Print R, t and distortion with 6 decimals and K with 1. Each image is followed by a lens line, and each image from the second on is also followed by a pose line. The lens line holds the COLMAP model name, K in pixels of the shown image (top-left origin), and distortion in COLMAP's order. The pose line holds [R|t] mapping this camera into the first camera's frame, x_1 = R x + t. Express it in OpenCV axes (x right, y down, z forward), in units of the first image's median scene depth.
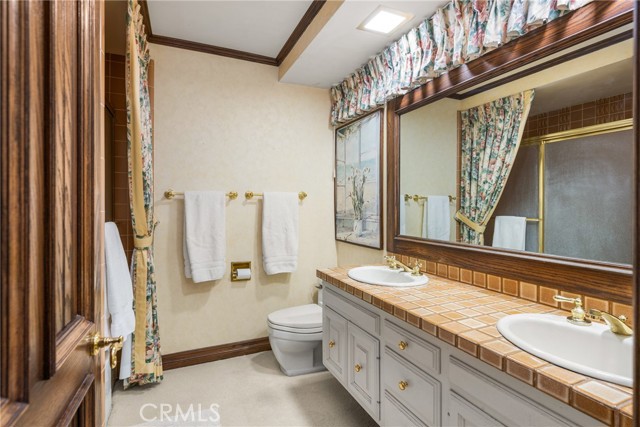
lens RADIAL K [[352.7, 0, 320.0], [0, 352.7, 213.5], [0, 0, 1]] dist [-0.000177, -0.000044]
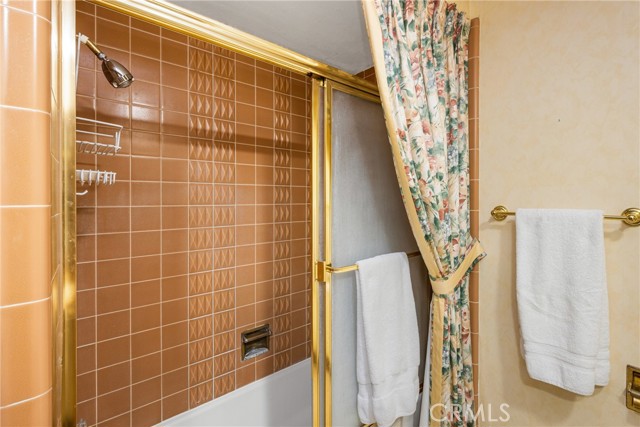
lens RADIAL K [[302.3, 0, 320.9], [0, 302.3, 206.4], [0, 0, 1]] dist [-0.001134, -0.000232]
pose [[0.325235, -0.000669, -0.945633, -0.015075], [-0.007128, 0.999970, -0.003159, -0.064865], [0.945606, 0.007768, 0.325220, 0.530661]]
